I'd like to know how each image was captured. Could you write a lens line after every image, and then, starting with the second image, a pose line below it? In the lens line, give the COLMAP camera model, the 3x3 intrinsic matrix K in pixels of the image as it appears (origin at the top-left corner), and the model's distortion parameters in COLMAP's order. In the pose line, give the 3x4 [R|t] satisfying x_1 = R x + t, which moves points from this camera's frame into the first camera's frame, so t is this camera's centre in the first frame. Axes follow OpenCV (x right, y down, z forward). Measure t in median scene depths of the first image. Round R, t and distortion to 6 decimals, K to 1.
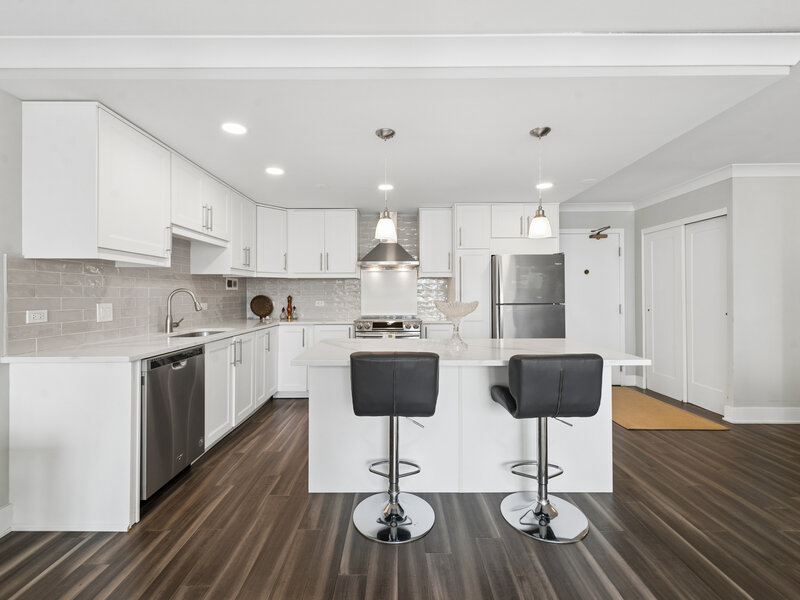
lens RADIAL K [[359.9, 0, 383.6], [0, 359.9, 292.6], [0, 0, 1]] dist [0.020025, -0.003230]
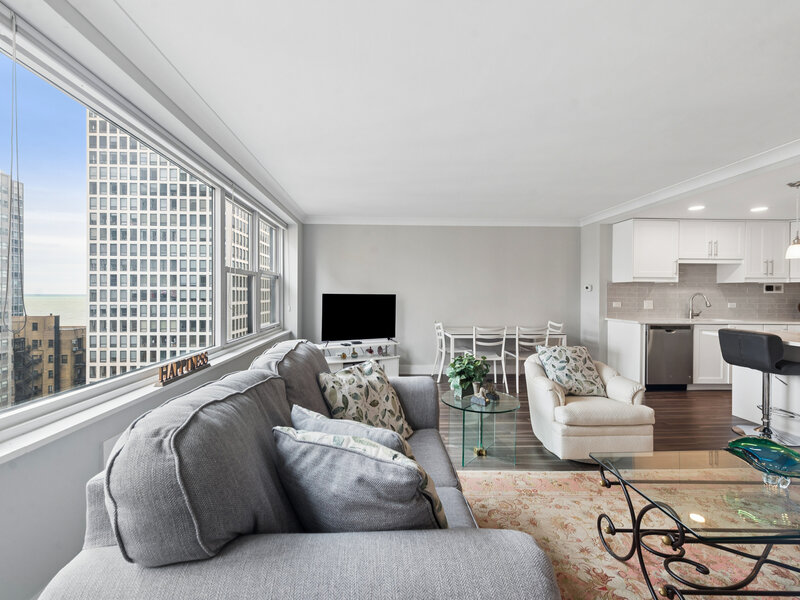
lens RADIAL K [[359.9, 0, 395.1], [0, 359.9, 294.4], [0, 0, 1]] dist [0.020025, -0.003230]
pose [[0.055236, 0.003715, -0.998466, 0.924553], [-0.001101, 0.999993, 0.003660, -0.009014], [0.998473, 0.000897, 0.055240, -0.434526]]
